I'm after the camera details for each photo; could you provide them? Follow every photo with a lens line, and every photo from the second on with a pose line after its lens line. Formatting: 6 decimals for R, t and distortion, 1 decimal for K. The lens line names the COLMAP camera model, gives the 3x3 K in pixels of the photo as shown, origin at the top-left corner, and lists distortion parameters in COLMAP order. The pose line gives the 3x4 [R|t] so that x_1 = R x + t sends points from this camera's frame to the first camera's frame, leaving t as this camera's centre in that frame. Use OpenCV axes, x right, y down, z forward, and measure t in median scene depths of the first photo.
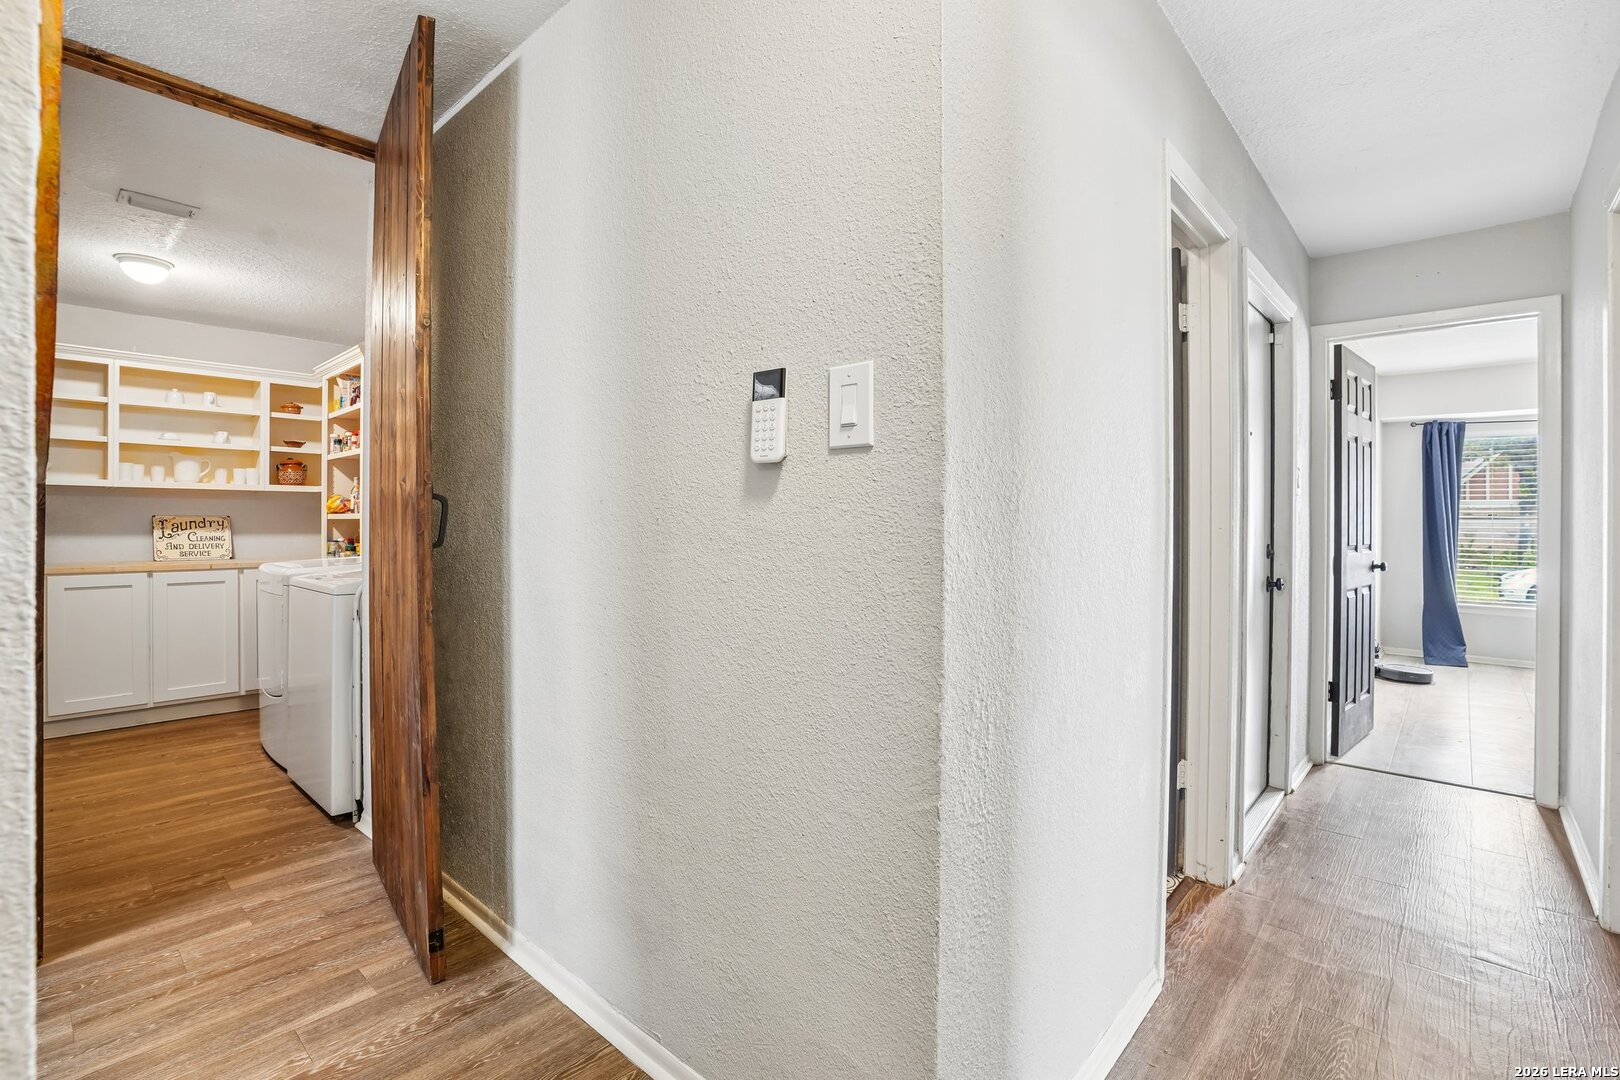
lens RADIAL K [[762.3, 0, 776.7], [0, 762.3, 527.3], [0, 0, 1]] dist [-0.035818, 0.013181]
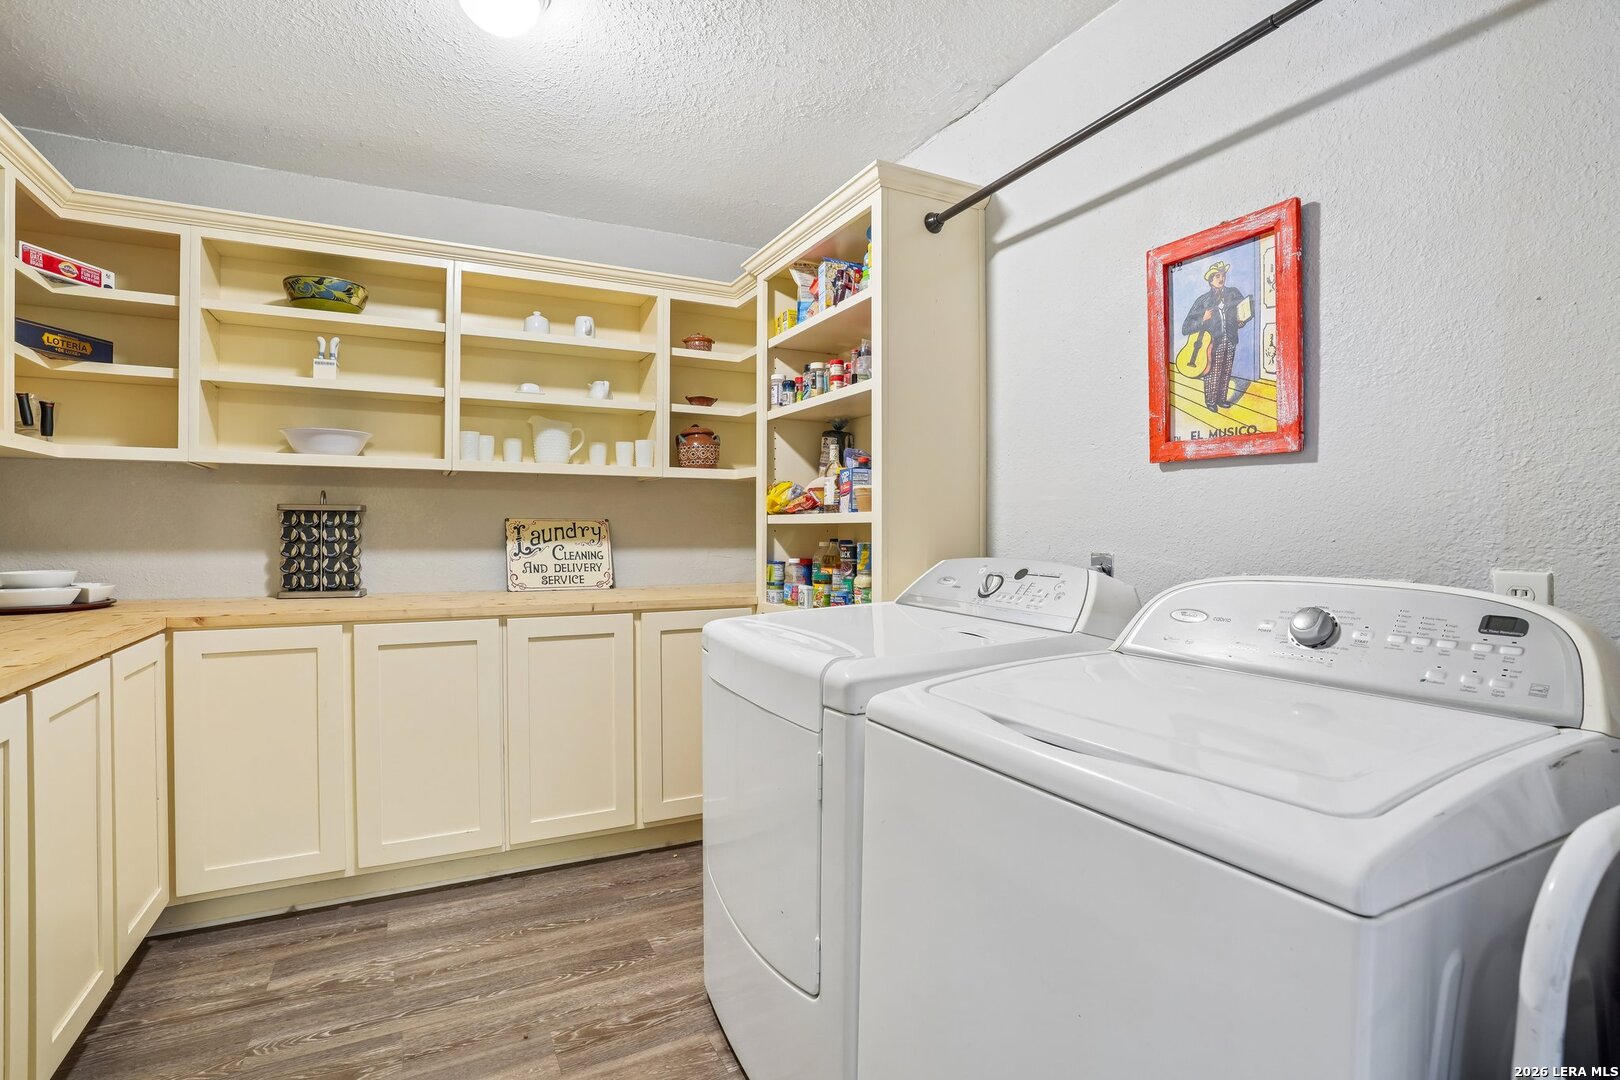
lens RADIAL K [[762.3, 0, 811.7], [0, 762.3, 533.0], [0, 0, 1]] dist [-0.035818, 0.013181]
pose [[0.955260, 0.003072, -0.295750, -0.392645], [-0.002640, 0.999995, 0.001859, -0.005348], [0.295755, -0.000995, 0.955263, 0.459510]]
